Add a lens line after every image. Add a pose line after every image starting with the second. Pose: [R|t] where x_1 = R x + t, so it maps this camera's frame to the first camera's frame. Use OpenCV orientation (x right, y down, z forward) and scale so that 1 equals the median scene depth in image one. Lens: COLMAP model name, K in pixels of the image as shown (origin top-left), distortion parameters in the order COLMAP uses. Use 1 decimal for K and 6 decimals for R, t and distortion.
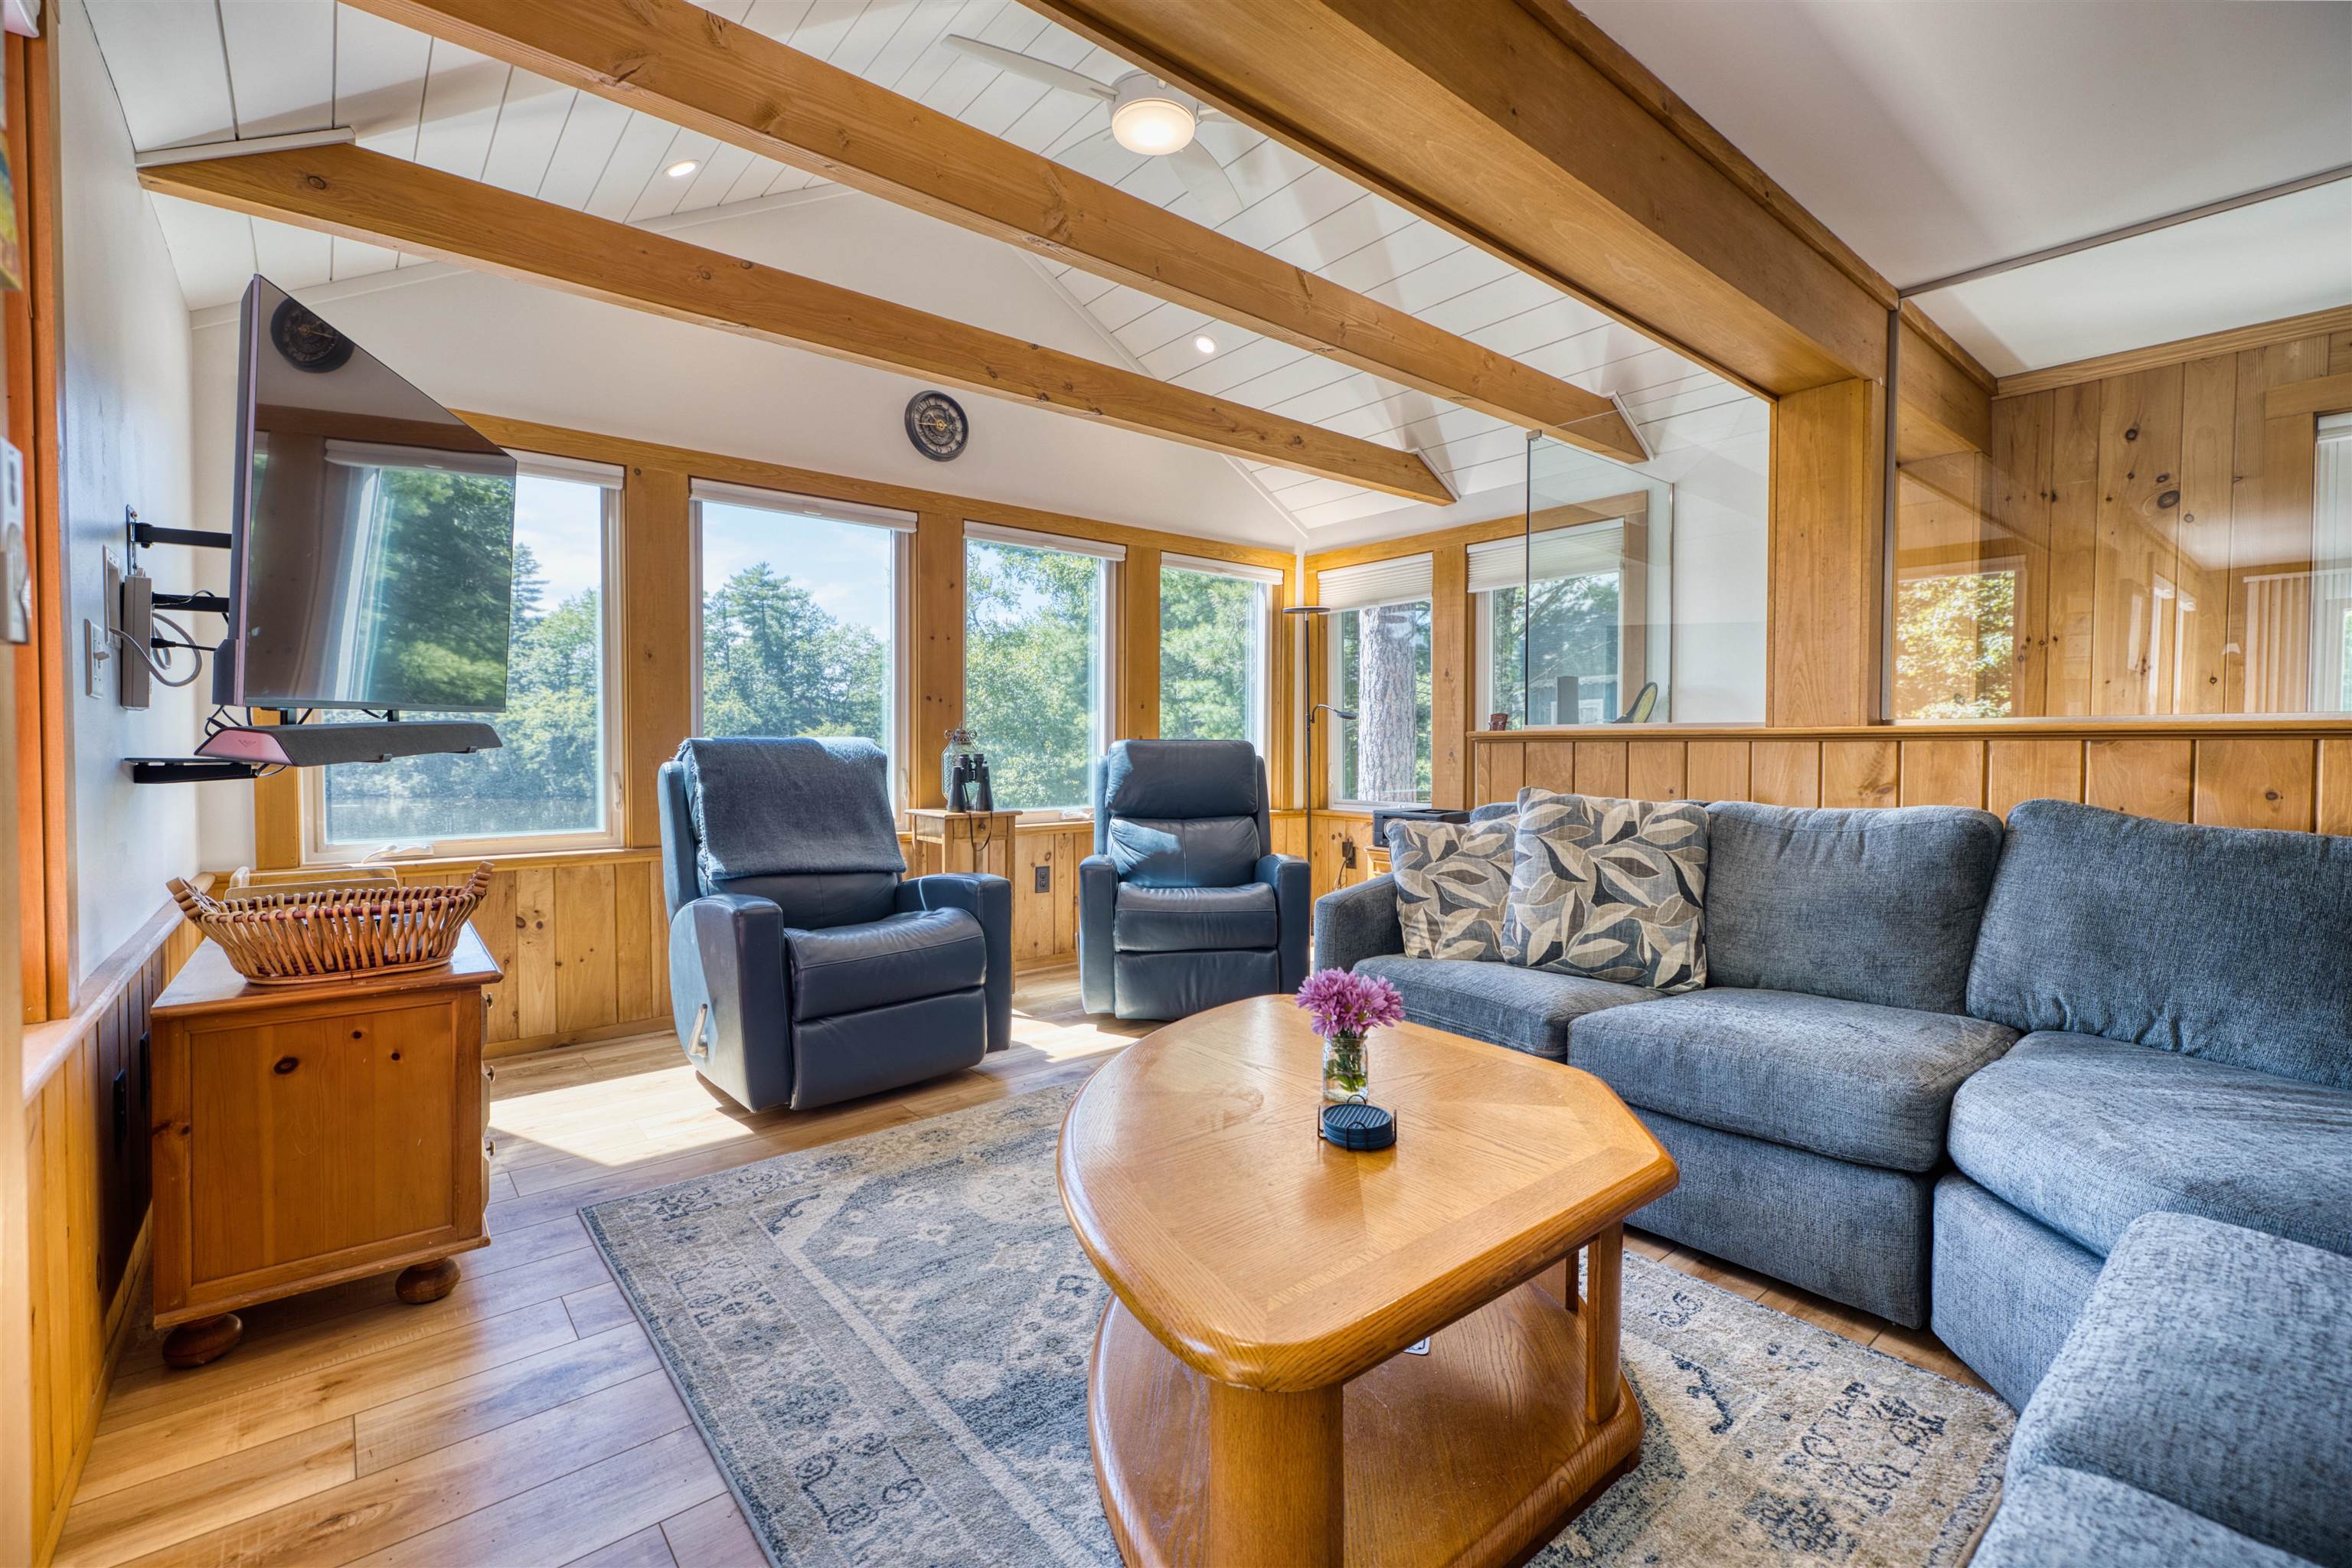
lens RADIAL K [[1017.2, 0, 1185.2], [0, 1017.2, 777.1], [0, 0, 1]] dist [0.001087, 0.001065]
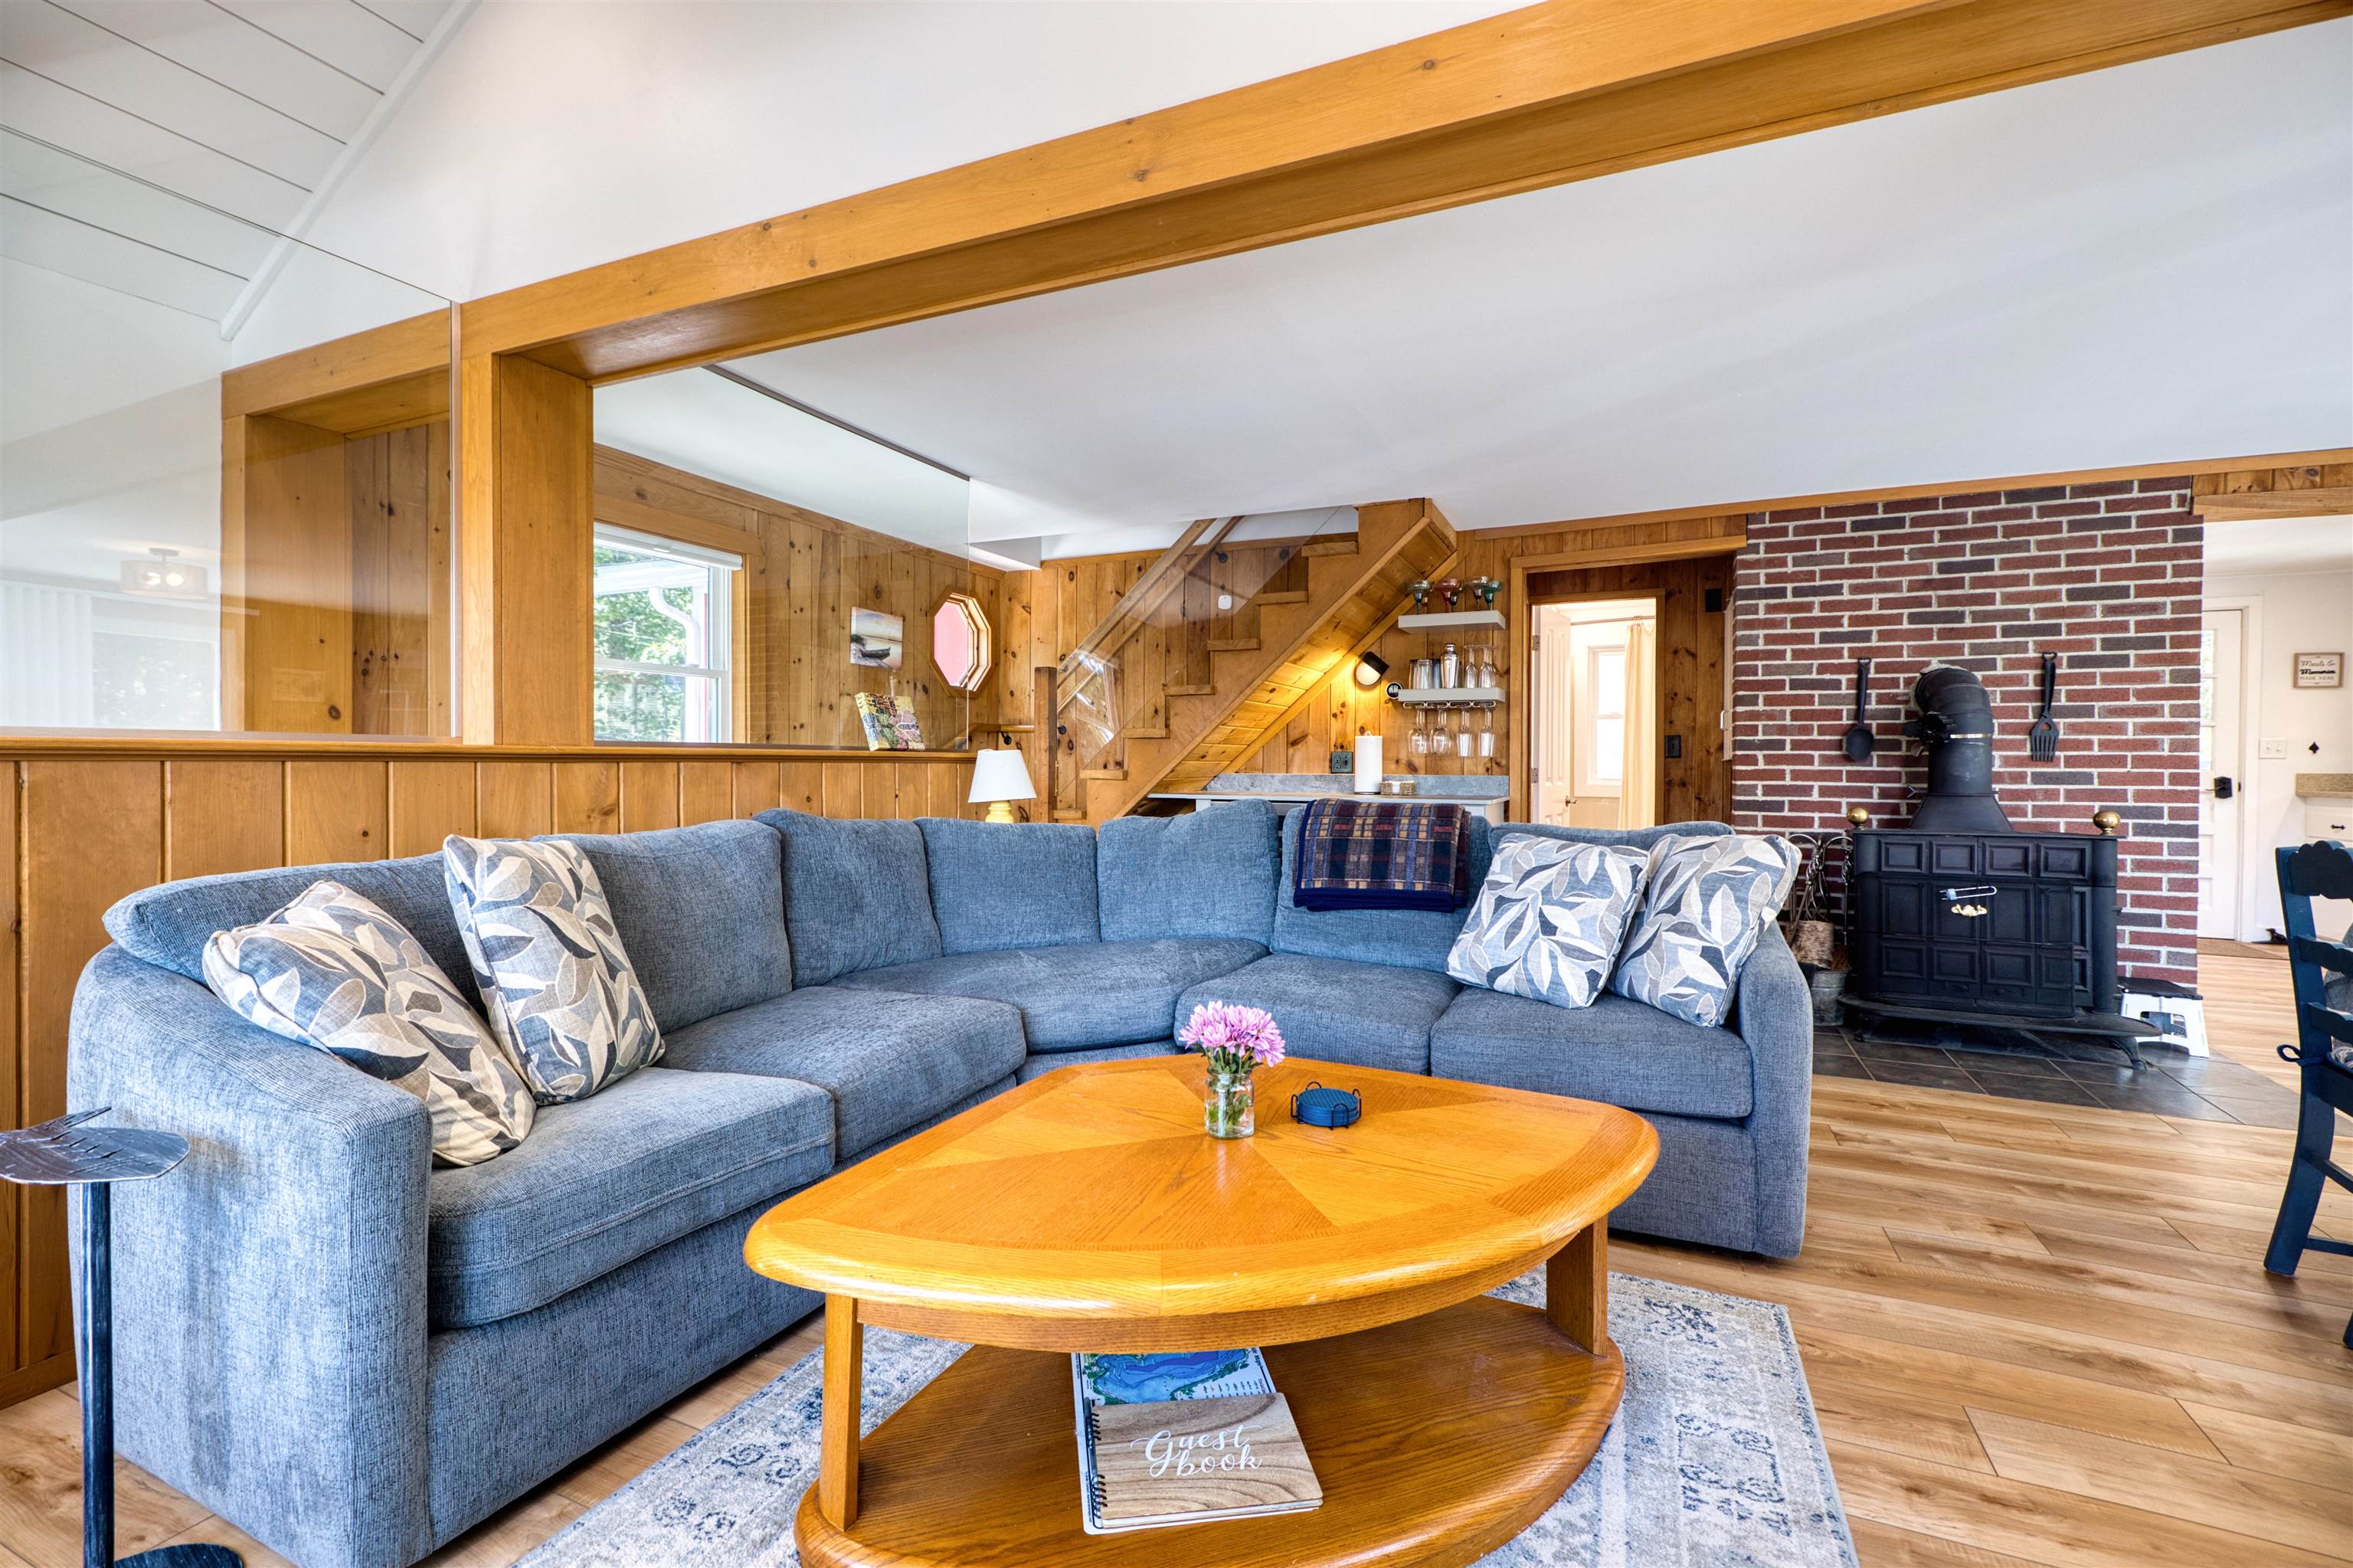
lens RADIAL K [[1017.7, 0, 1181.5], [0, 1017.7, 771.7], [0, 0, 1]] dist [0.001087, 0.001065]
pose [[-0.431499, -0.009264, 0.902066, -0.287555], [0.025022, 0.999440, 0.022234, -0.022135], [-0.901766, 0.032166, -0.431026, 0.598108]]
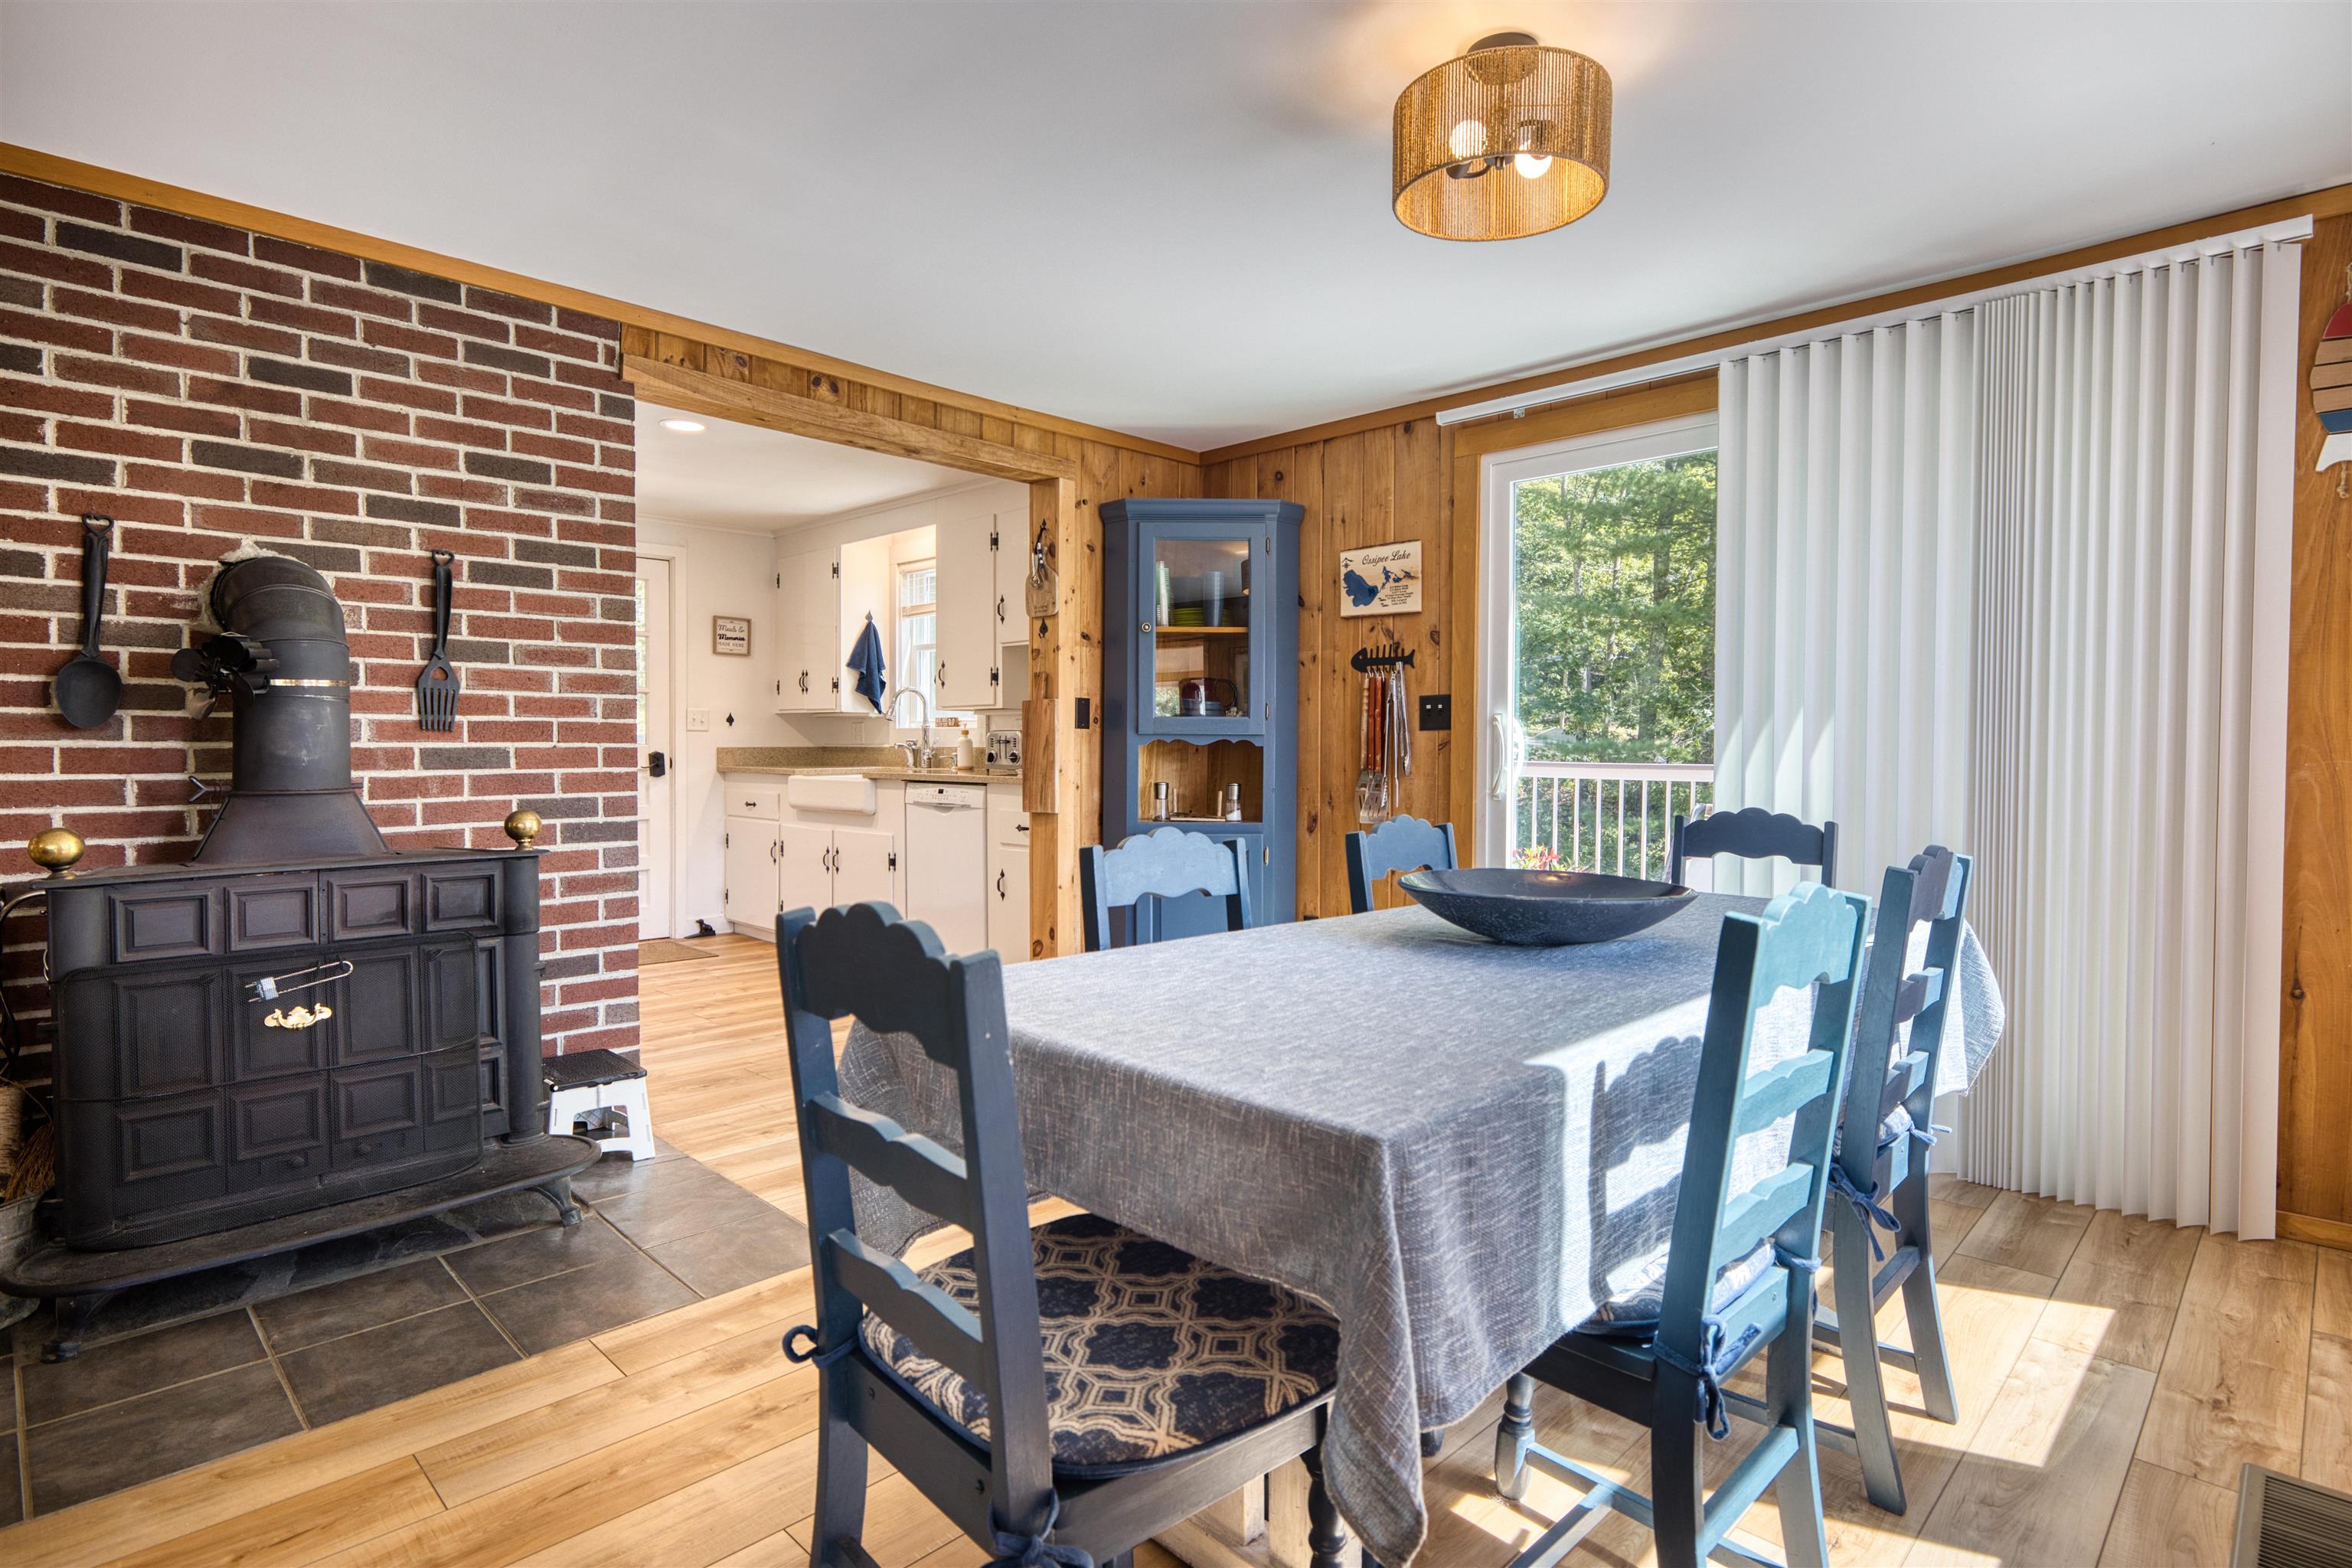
lens RADIAL K [[1207.7, 0, 1184.0], [0, 1207.7, 770.2], [0, 0, 1]] dist [0.001808, 0.001503]
pose [[-0.996166, 0.000309, -0.087477, -0.126361], [-0.004540, 0.998464, 0.055219, -0.007022], [0.087360, 0.055404, -0.994635, 0.149944]]
